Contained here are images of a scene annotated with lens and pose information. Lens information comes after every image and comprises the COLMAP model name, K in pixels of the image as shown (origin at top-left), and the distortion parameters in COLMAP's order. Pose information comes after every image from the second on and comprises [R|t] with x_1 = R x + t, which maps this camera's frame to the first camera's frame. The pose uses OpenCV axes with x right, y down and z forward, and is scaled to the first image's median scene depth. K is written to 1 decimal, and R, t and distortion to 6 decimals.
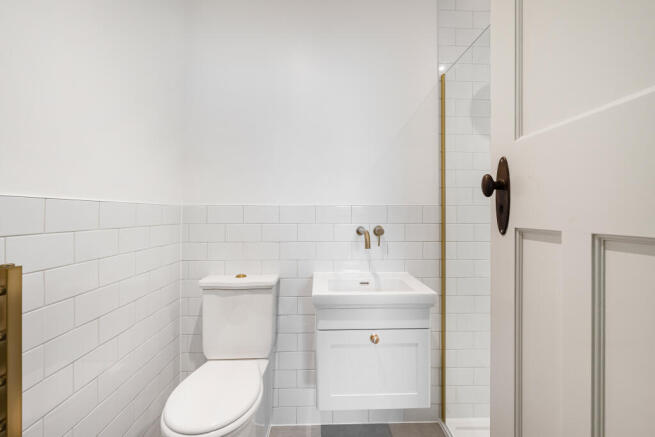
lens RADIAL K [[289.0, 0, 326.4], [0, 289.0, 217.4], [0, 0, 1]] dist [0.003653, -0.000250]
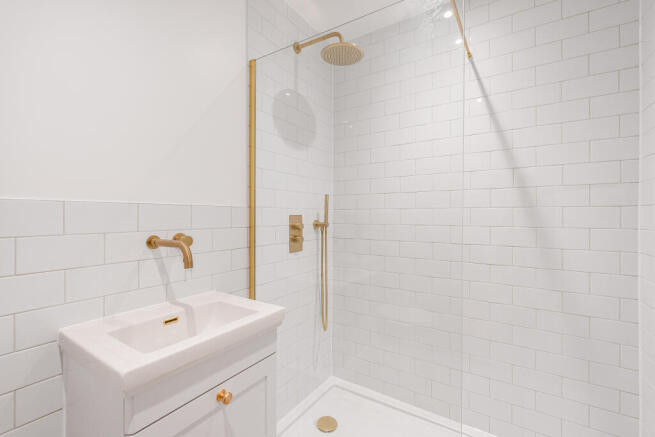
lens RADIAL K [[289.0, 0, 329.1], [0, 289.0, 217.5], [0, 0, 1]] dist [0.003653, -0.000250]
pose [[0.558228, 0.002527, 0.829684, -0.202994], [-0.001604, 0.999997, -0.001966, -0.007643], [-0.829686, -0.000234, 0.558230, 0.306771]]
